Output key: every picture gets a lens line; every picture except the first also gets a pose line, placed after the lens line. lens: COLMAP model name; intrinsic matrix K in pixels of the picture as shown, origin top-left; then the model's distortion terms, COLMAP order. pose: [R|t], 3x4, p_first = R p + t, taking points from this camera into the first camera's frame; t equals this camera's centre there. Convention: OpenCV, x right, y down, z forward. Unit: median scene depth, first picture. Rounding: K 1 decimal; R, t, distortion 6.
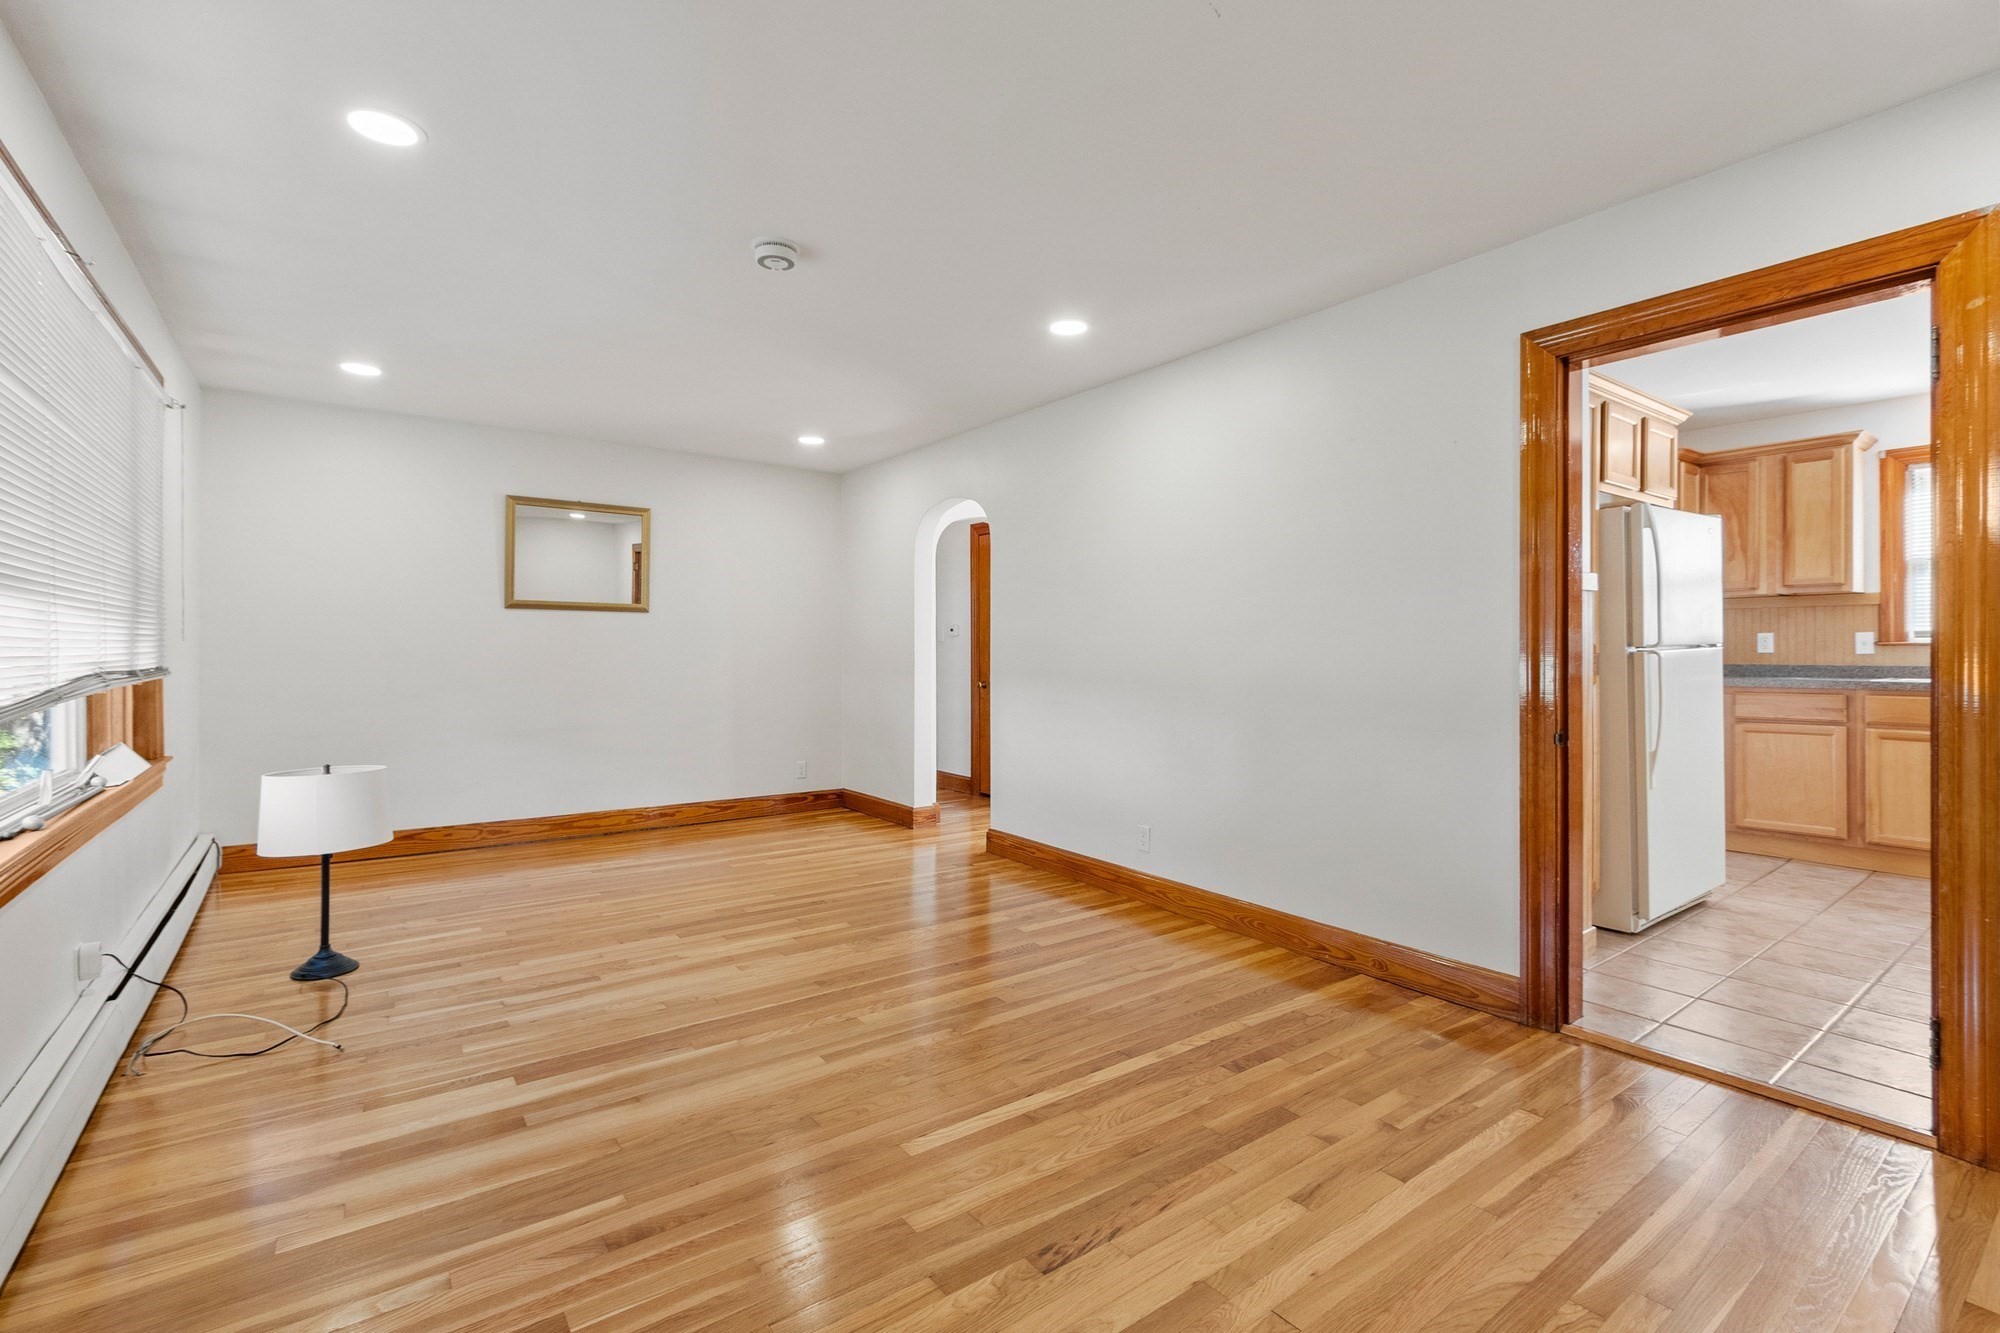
lens RADIAL K [[875.8, 0, 984.9], [0, 875.8, 664.1], [0, 0, 1]] dist [0.000084, 0.000070]
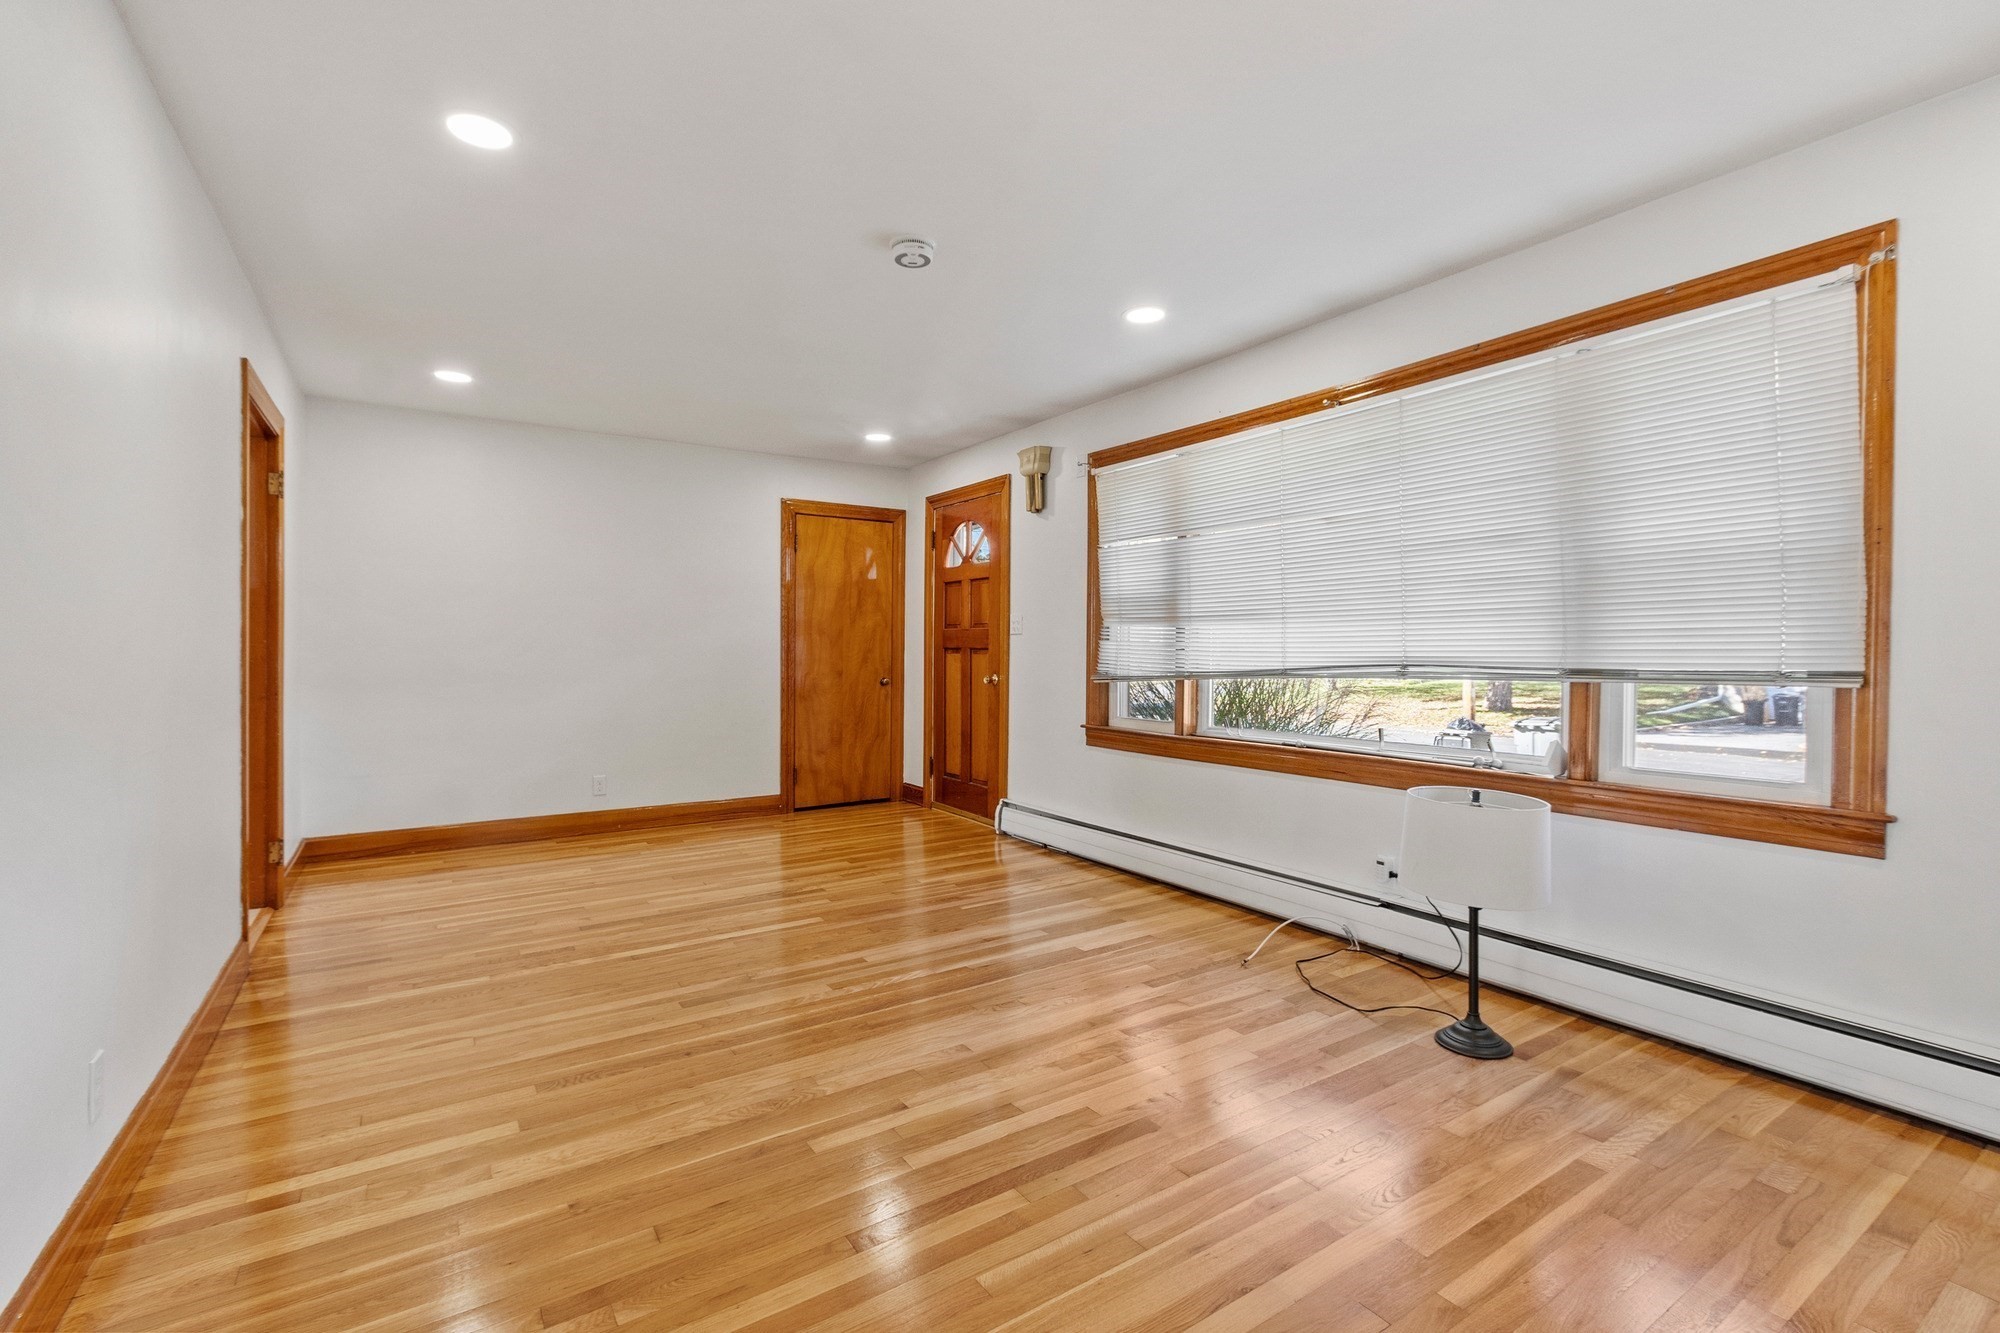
lens RADIAL K [[875.8, 0, 984.9], [0, 875.8, 664.1], [0, 0, 1]] dist [0.000084, 0.000070]
pose [[-0.998180, -0.009599, 0.059538, -0.431188], [-0.007868, 0.999541, 0.029247, -0.027492], [-0.059792, 0.028725, -0.997797, 2.253360]]
